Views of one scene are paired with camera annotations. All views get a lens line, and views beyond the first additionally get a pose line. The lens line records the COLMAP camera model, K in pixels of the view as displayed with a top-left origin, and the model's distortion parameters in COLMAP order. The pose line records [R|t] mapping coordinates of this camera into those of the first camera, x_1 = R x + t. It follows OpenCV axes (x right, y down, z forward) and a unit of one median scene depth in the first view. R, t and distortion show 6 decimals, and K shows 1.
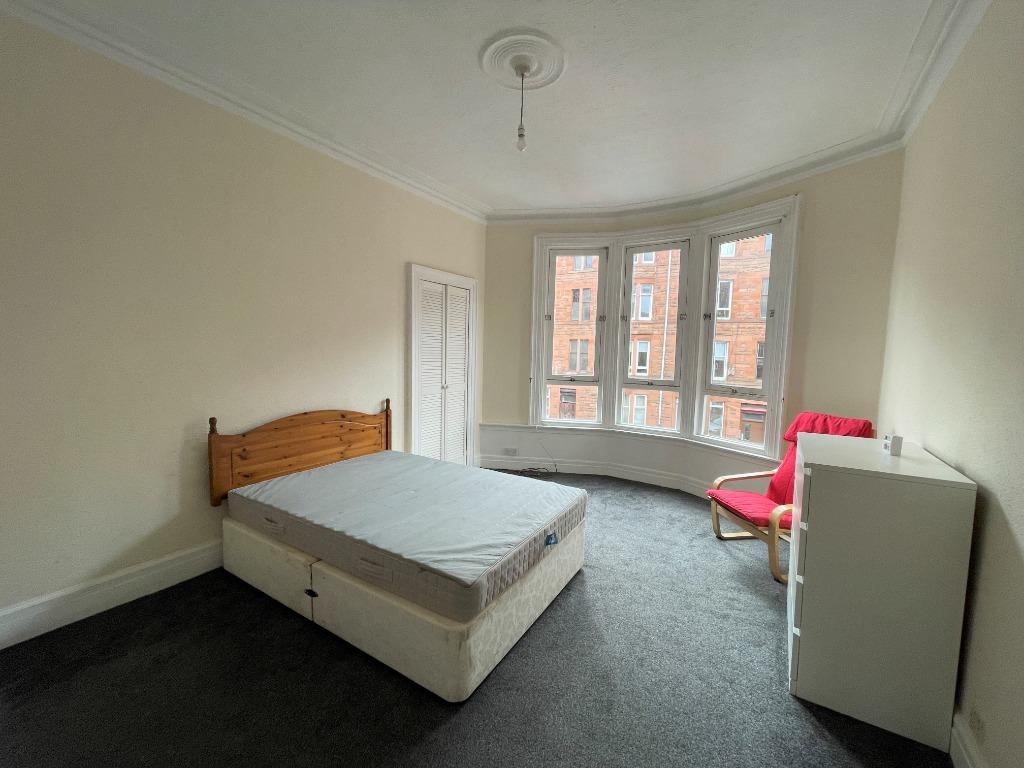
lens RADIAL K [[417.4, 0, 508.0], [0, 417.4, 388.6], [0, 0, 1]] dist [0.003055, -0.000489]
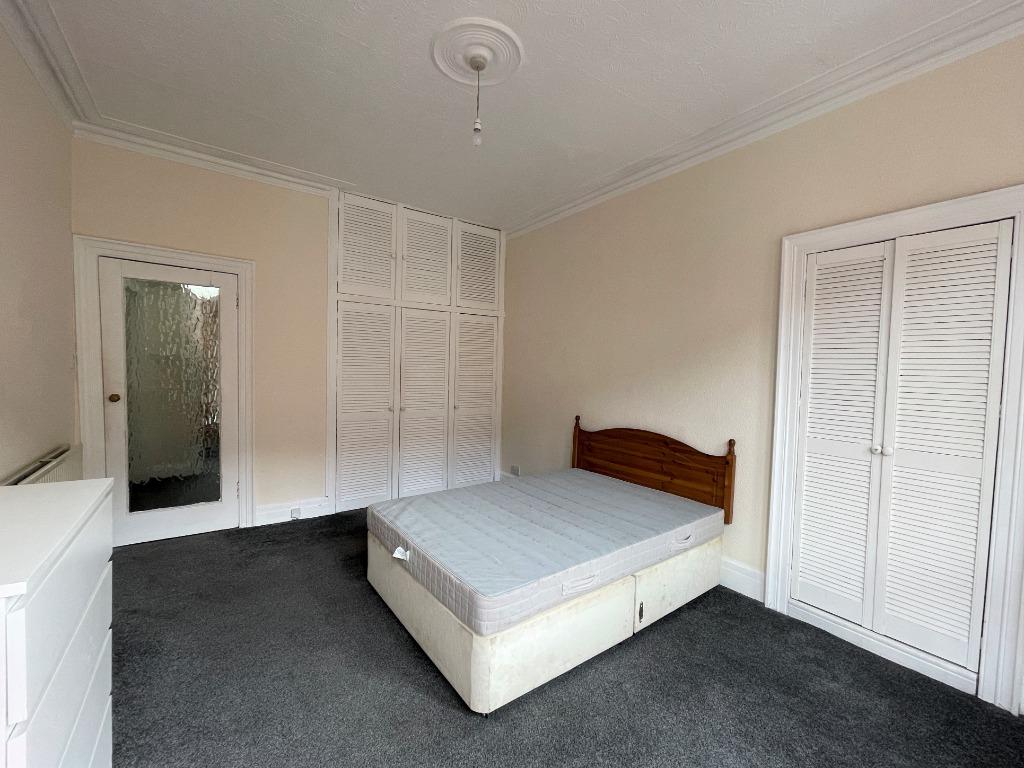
lens RADIAL K [[417.4, 0, 508.0], [0, 417.4, 388.6], [0, 0, 1]] dist [0.003055, -0.000489]
pose [[-0.376787, 0.019077, -0.926104, 0.663602], [-0.116027, 0.990942, 0.067619, -0.085564], [0.919005, 0.132931, -0.371160, 1.133737]]
